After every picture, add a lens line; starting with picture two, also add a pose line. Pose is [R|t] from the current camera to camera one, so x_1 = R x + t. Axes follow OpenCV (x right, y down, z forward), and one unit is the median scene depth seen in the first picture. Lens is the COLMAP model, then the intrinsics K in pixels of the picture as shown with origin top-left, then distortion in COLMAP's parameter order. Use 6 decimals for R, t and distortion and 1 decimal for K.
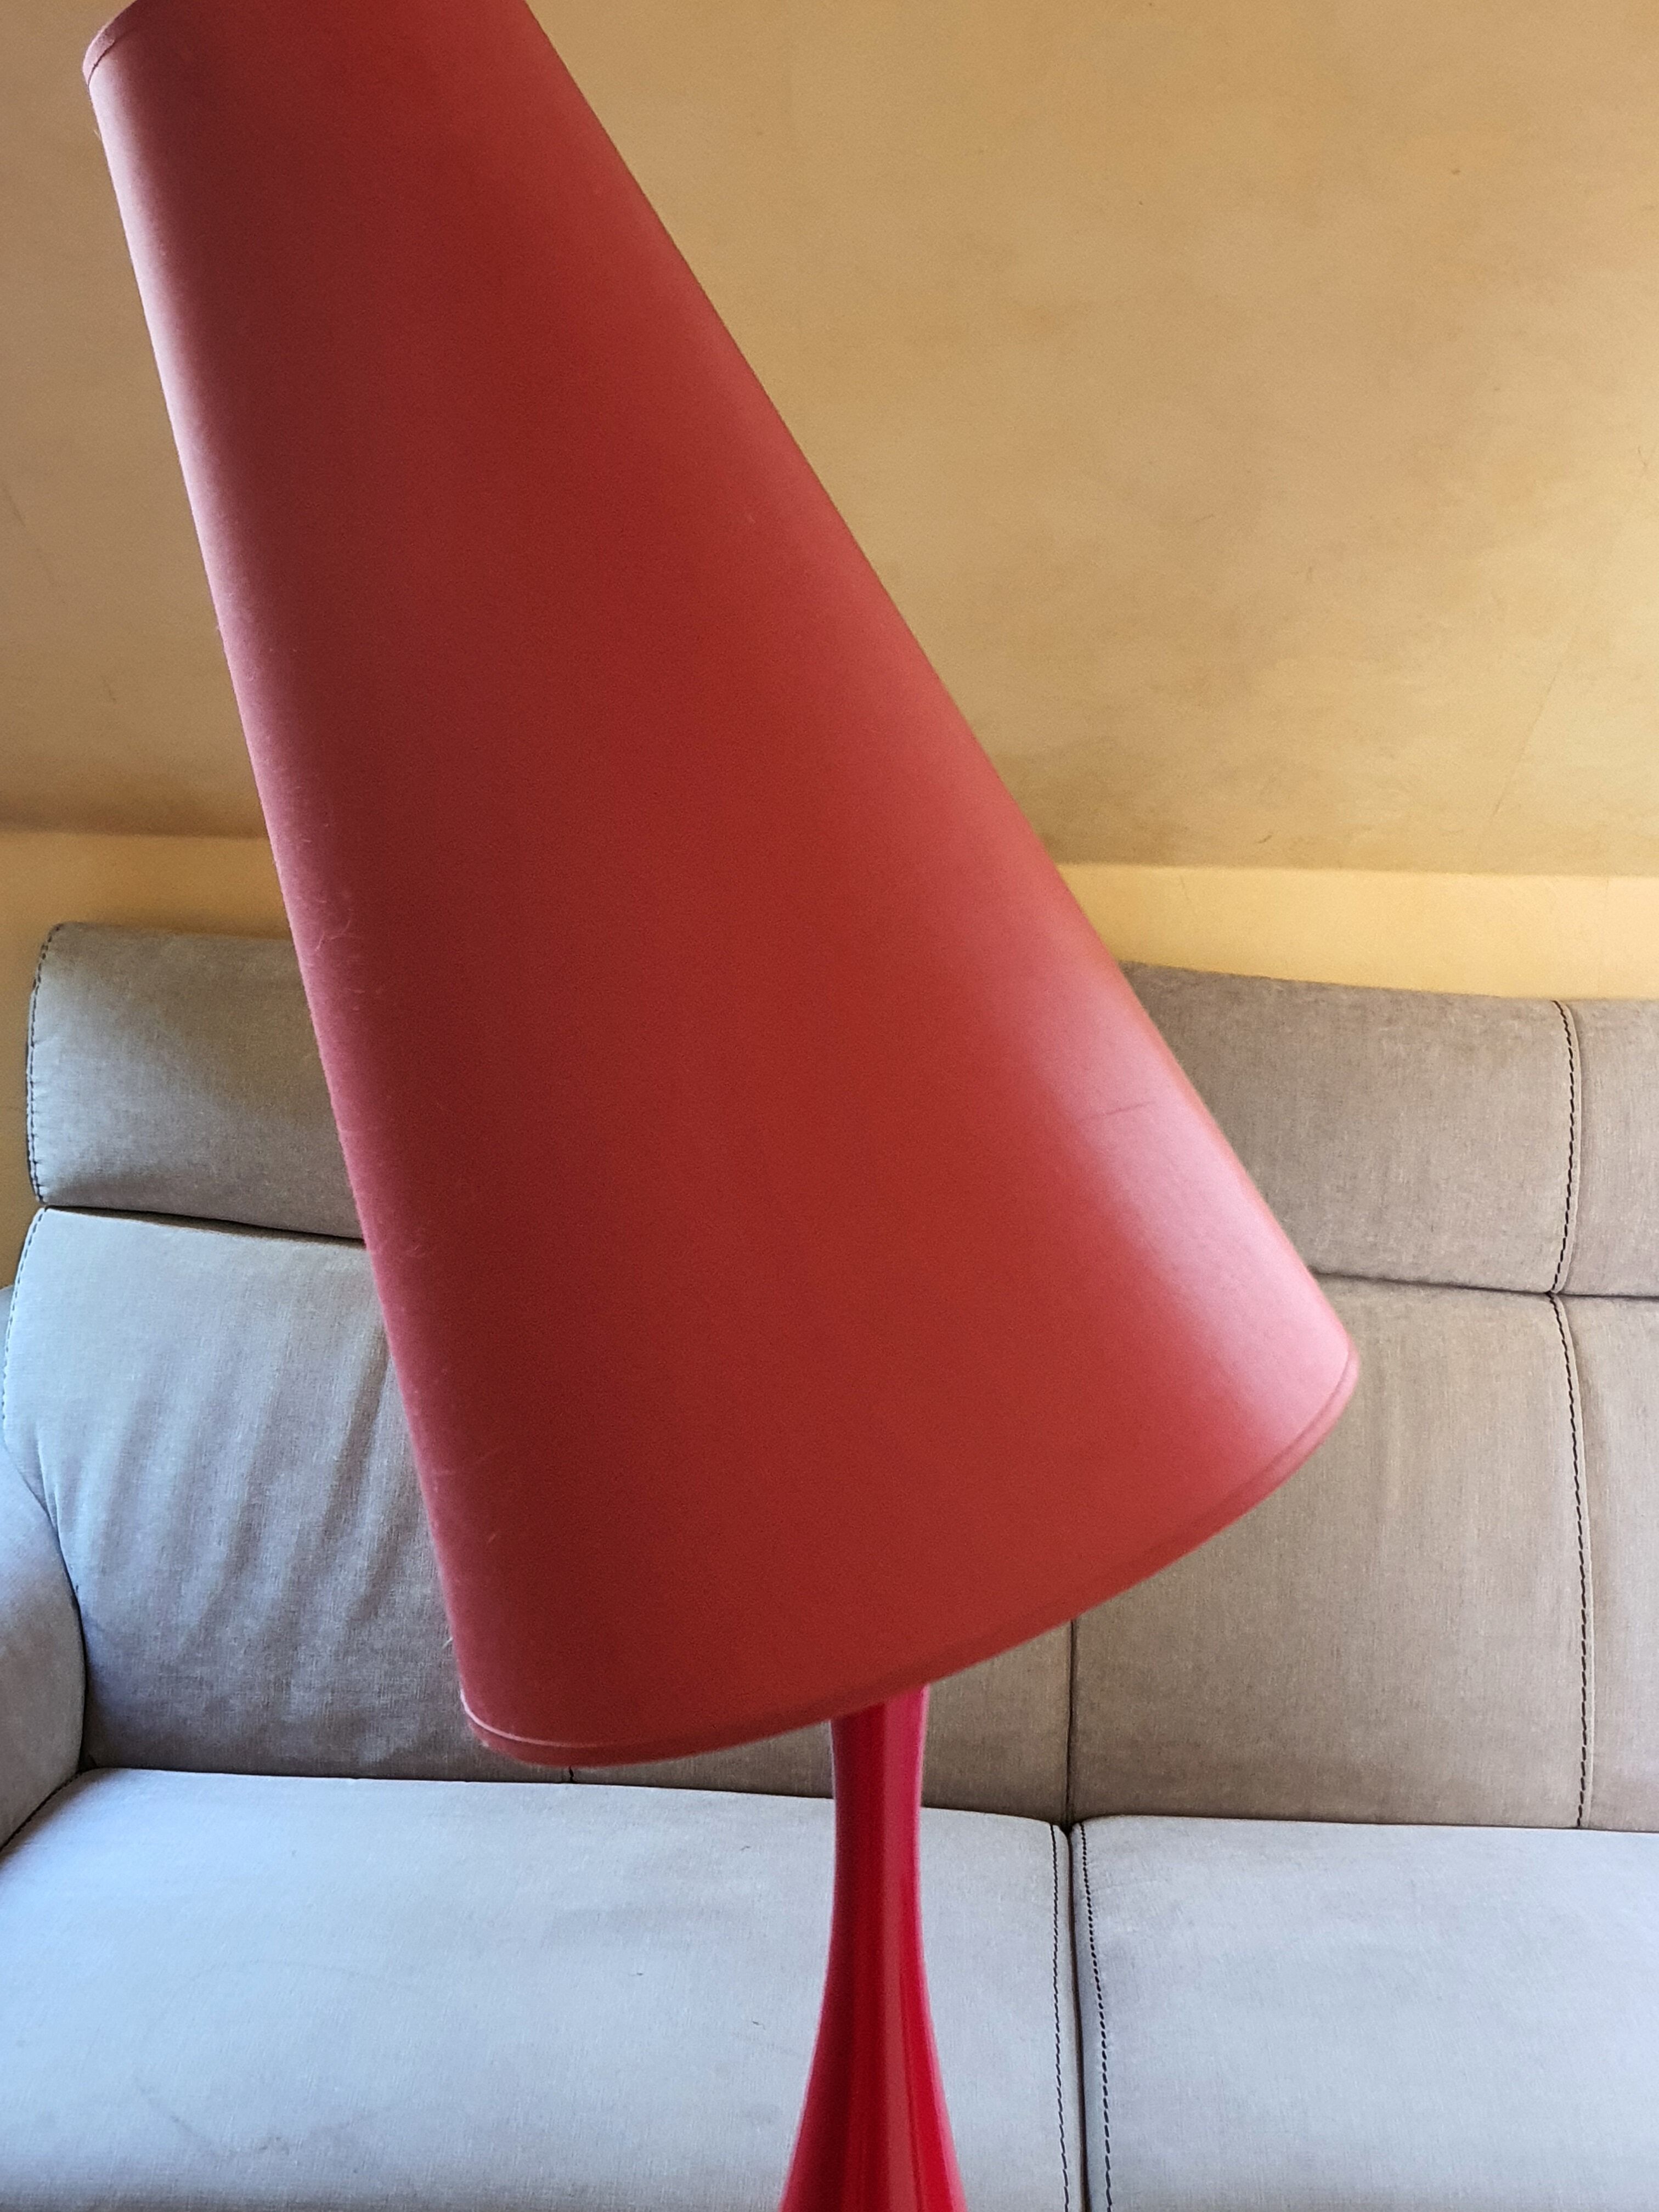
lens RADIAL K [[2716.8, 0, 846.7], [0, 2716.8, 1113.6], [0, 0, 1]] dist [0.061672, 0.000000]
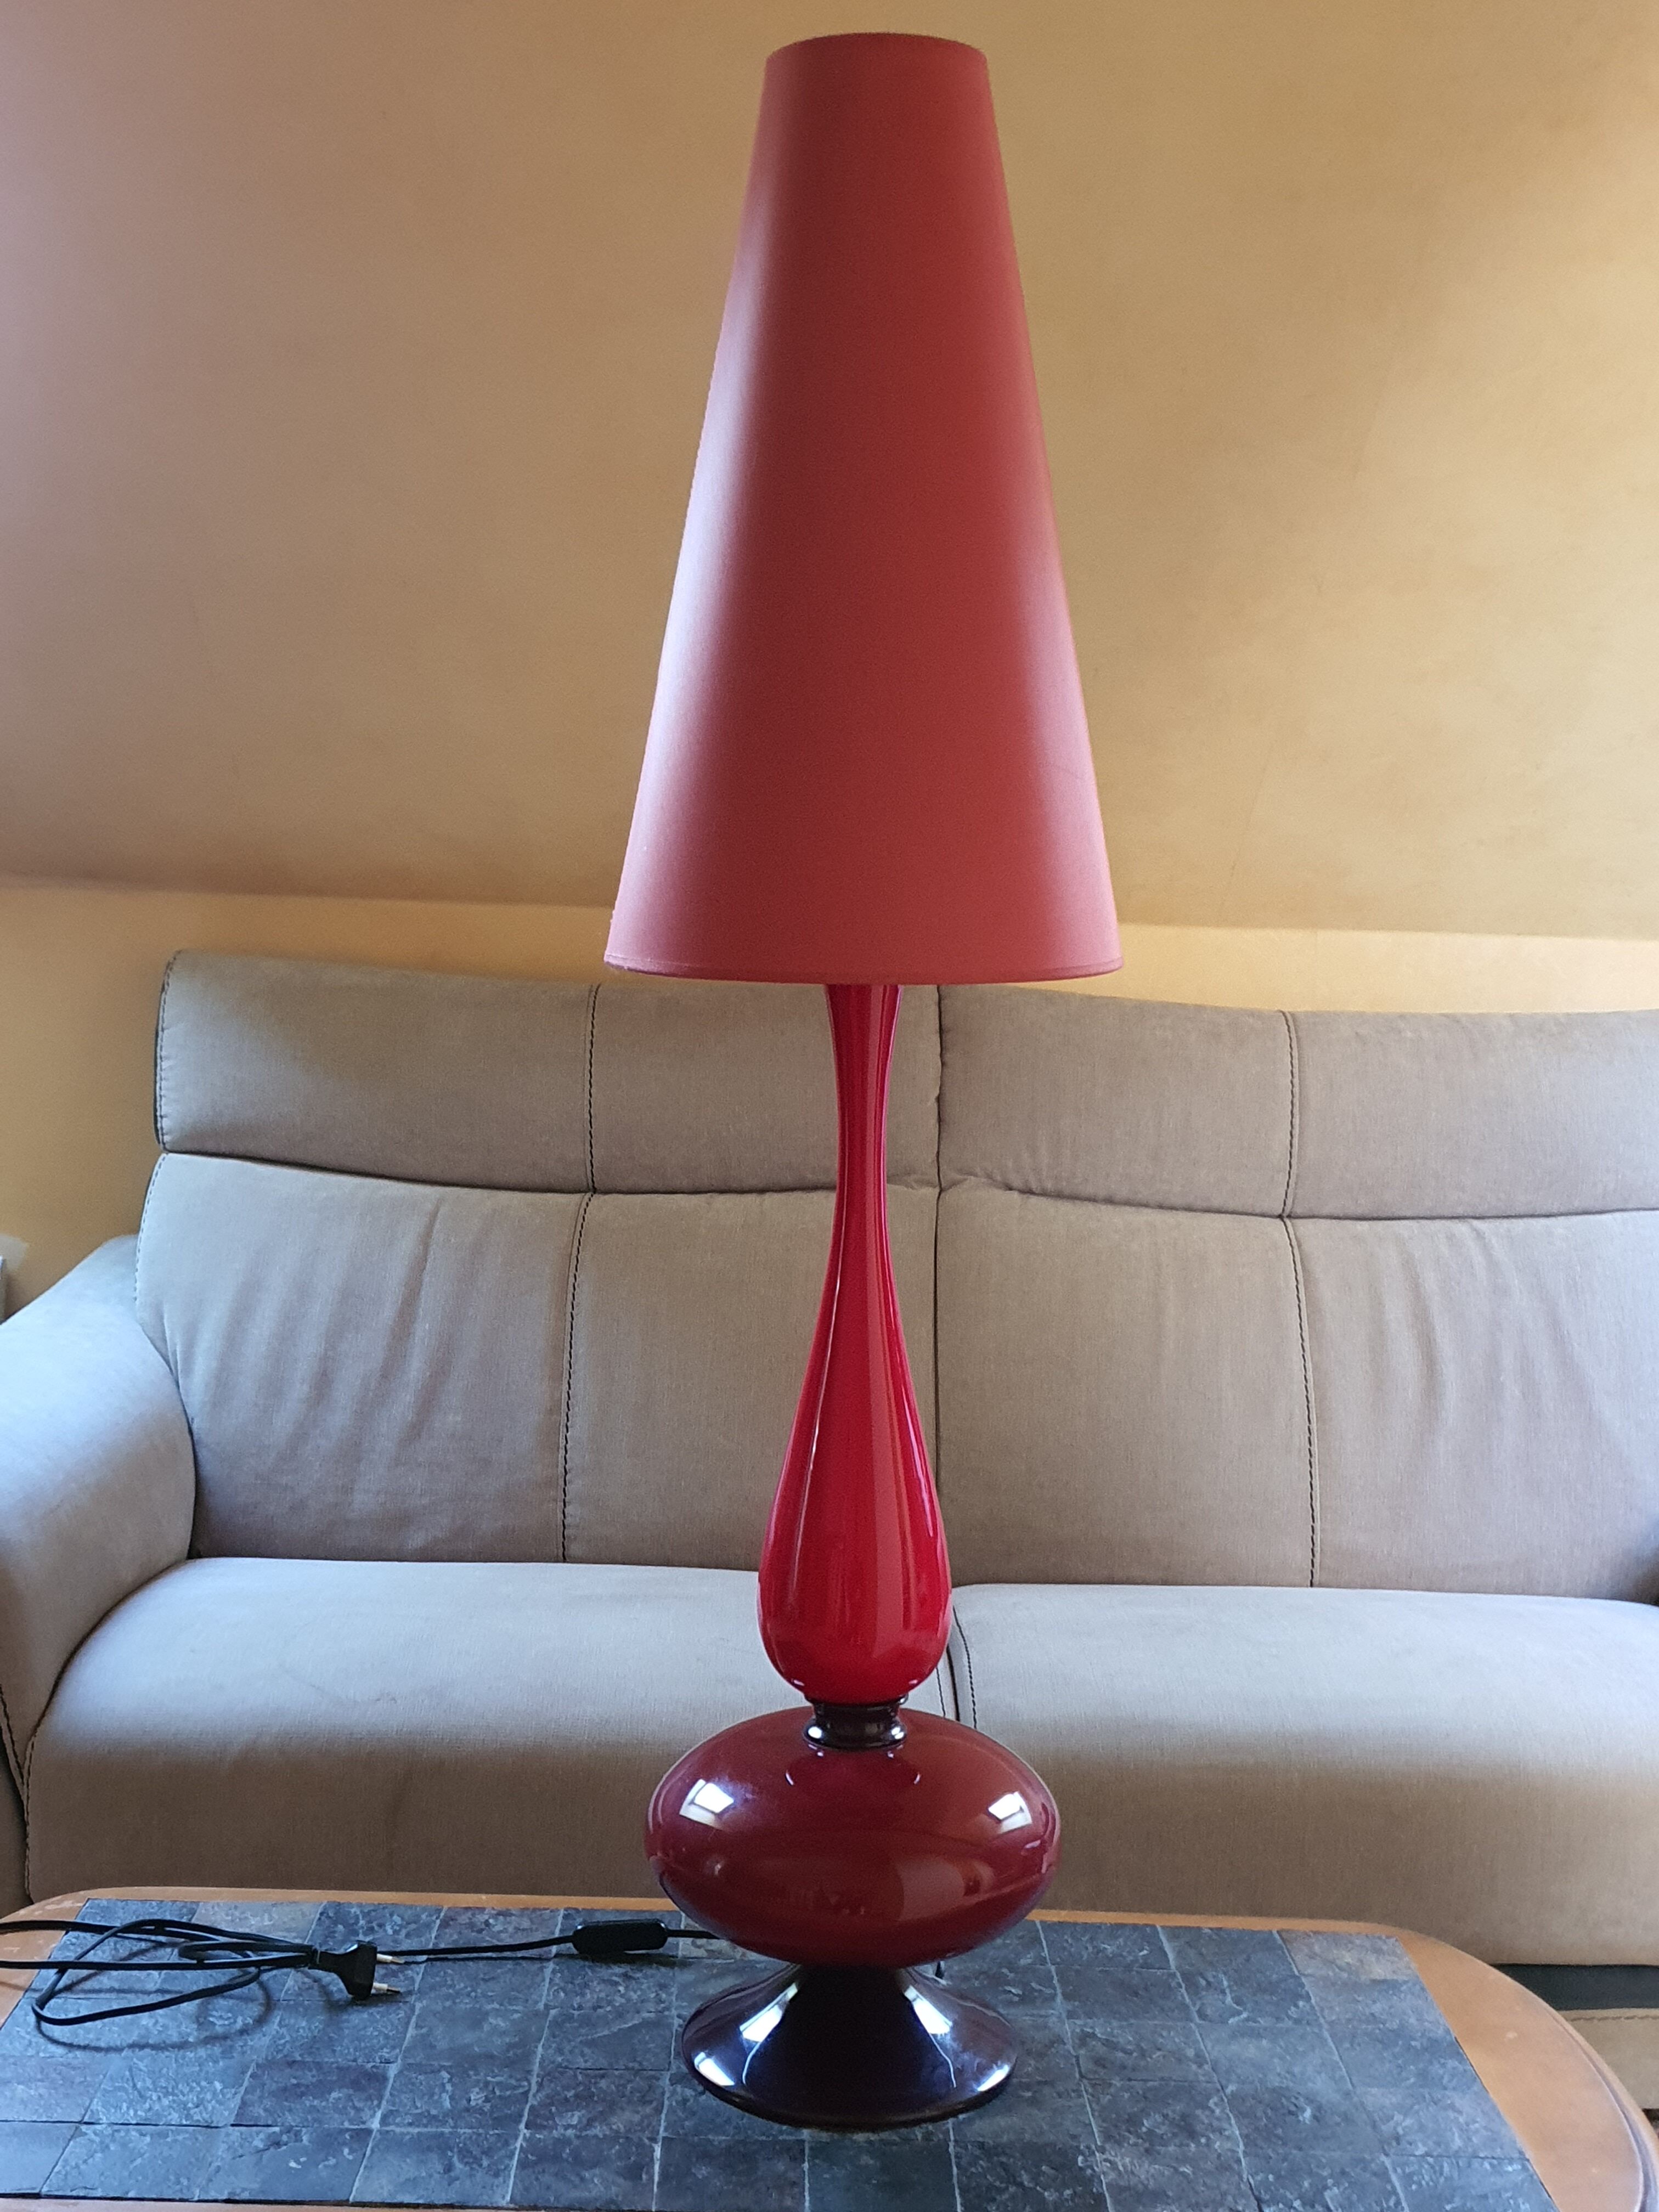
lens RADIAL K [[2600.0, 0, 815.7], [0, 2600.0, 1095.9], [0, 0, 1]] dist [0.071215, 0.000000]
pose [[0.998510, 0.005968, 0.054250, -0.048650], [0.002325, 0.988451, -0.151524, 0.212551], [-0.054528, 0.151425, 0.986964, -0.299049]]
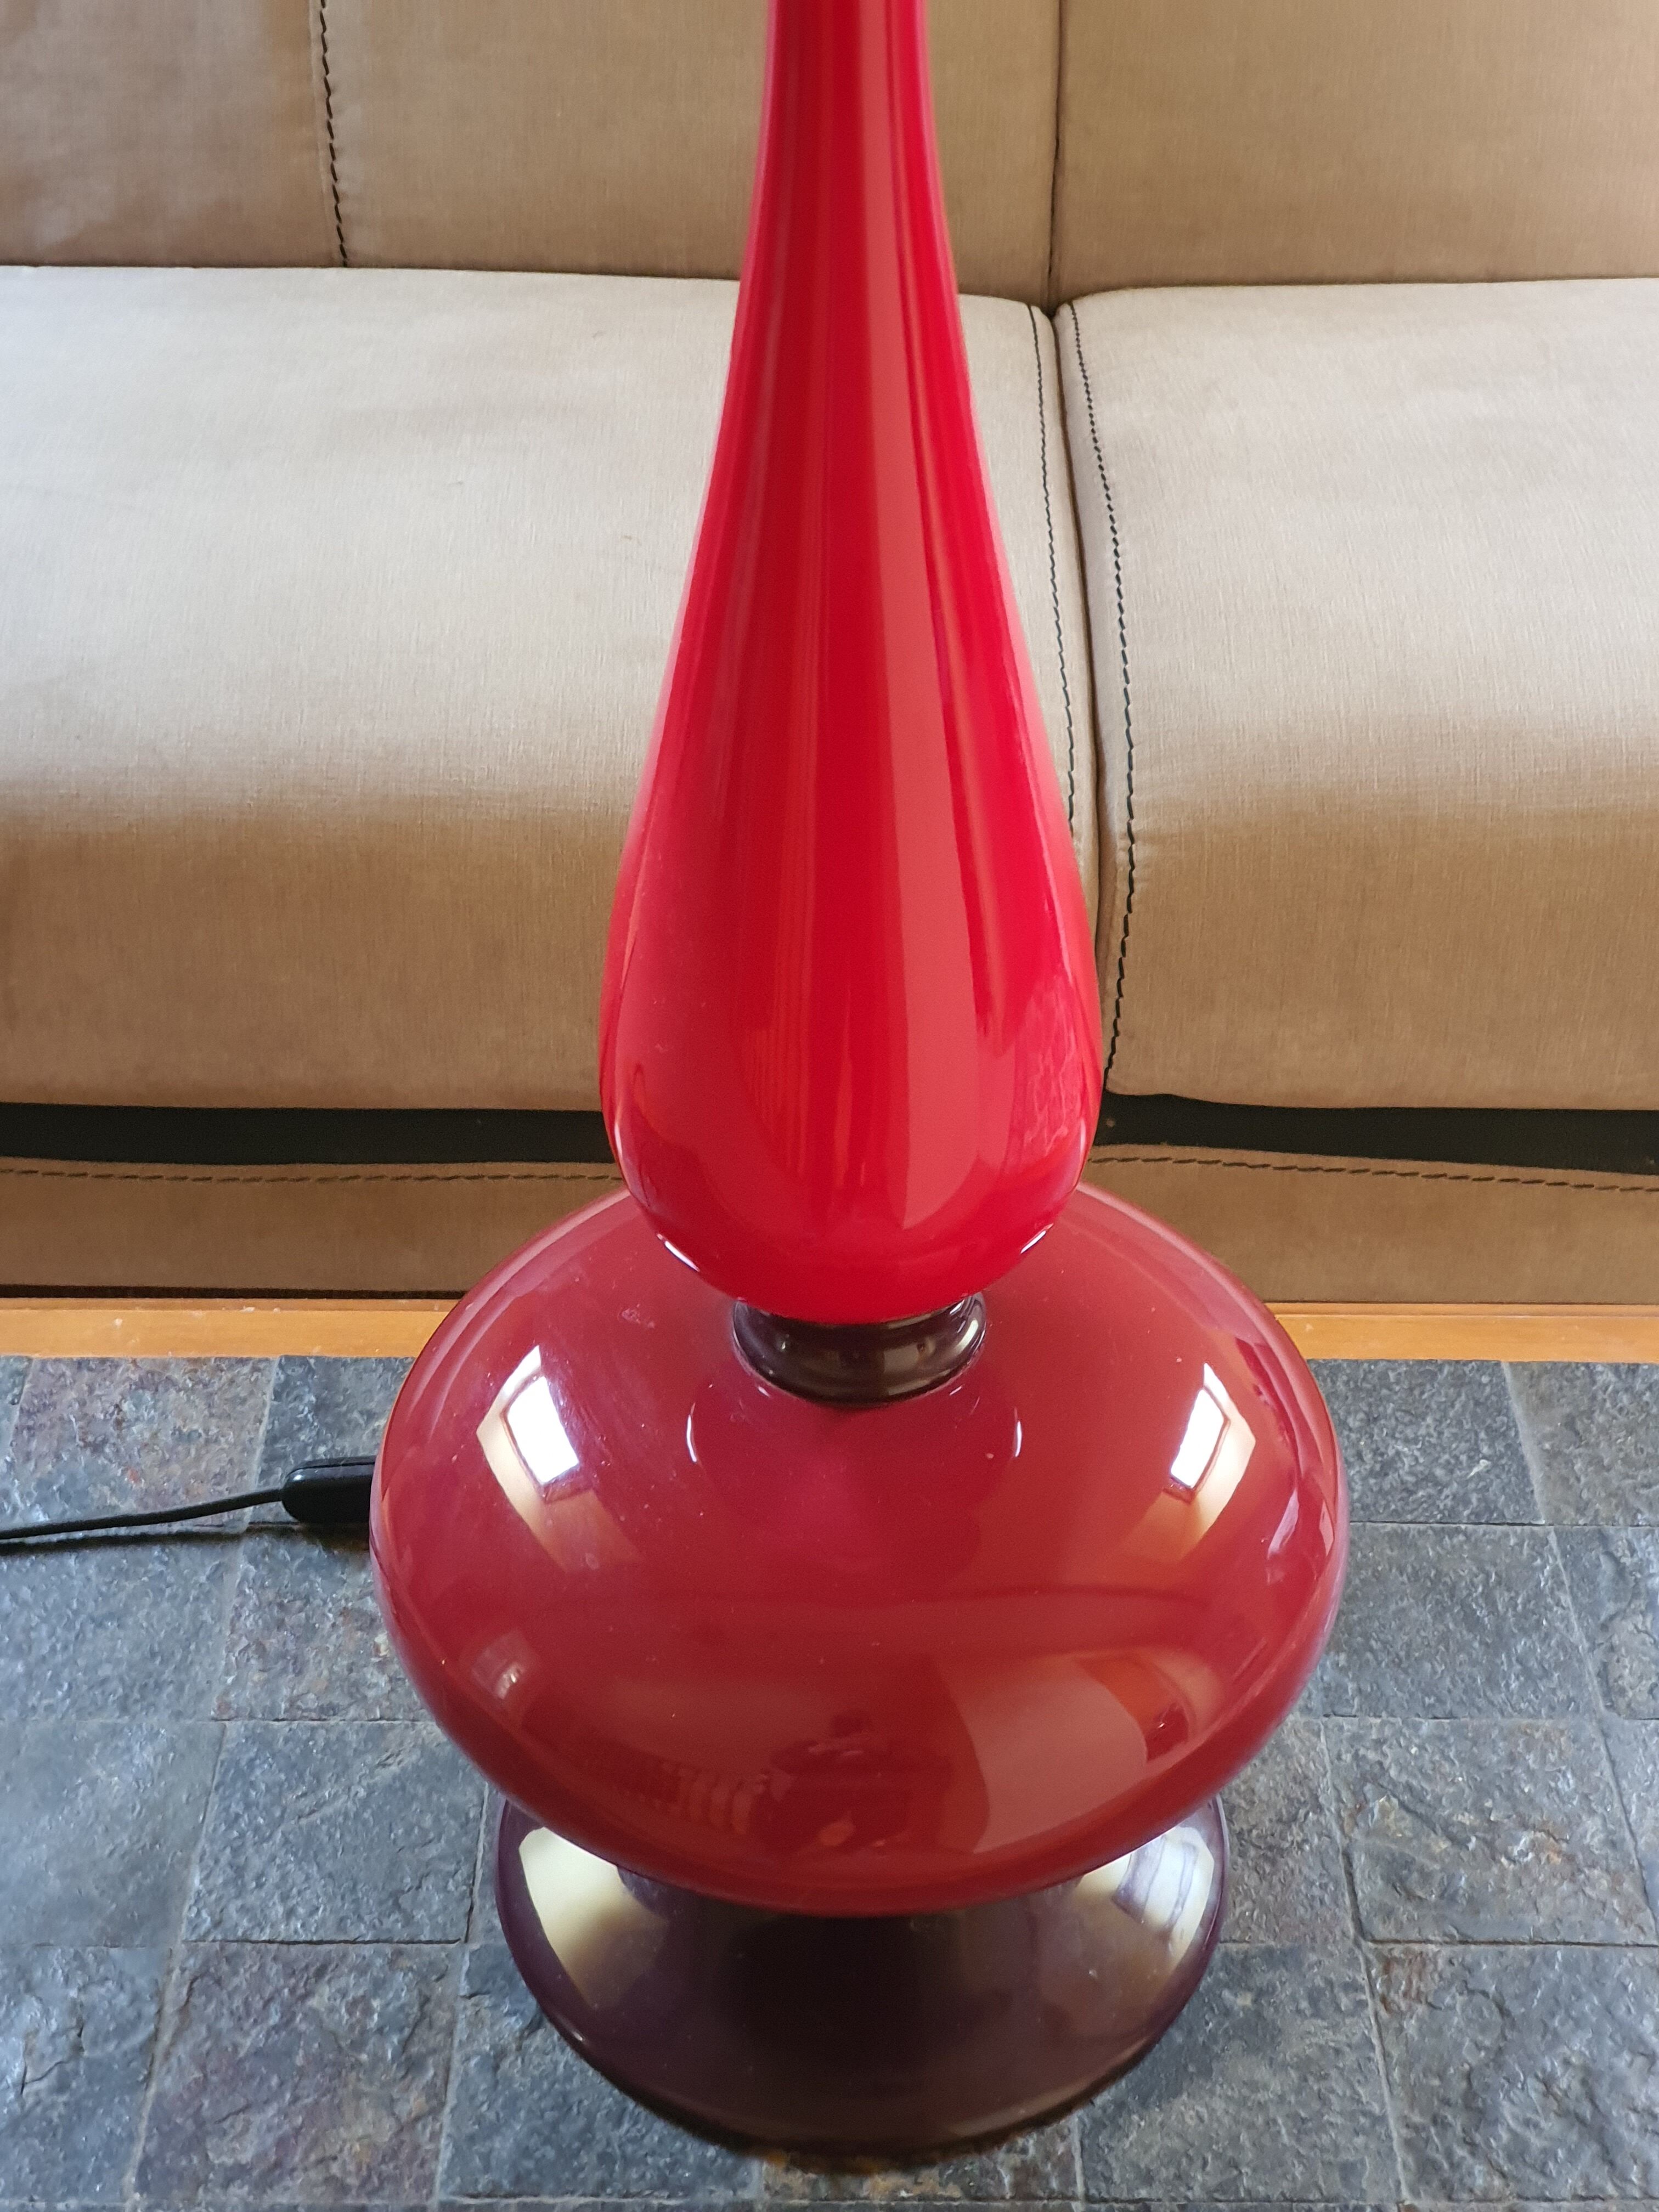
lens RADIAL K [[3343.1, 0, 802.6], [0, 3343.1, 1107.4], [0, 0, 1]] dist [0.081092, 0.000000]
pose [[0.999103, -0.036965, 0.020681, -0.009185], [0.025353, 0.913013, 0.407141, 0.093519], [-0.033932, -0.406252, 0.913131, 0.119940]]
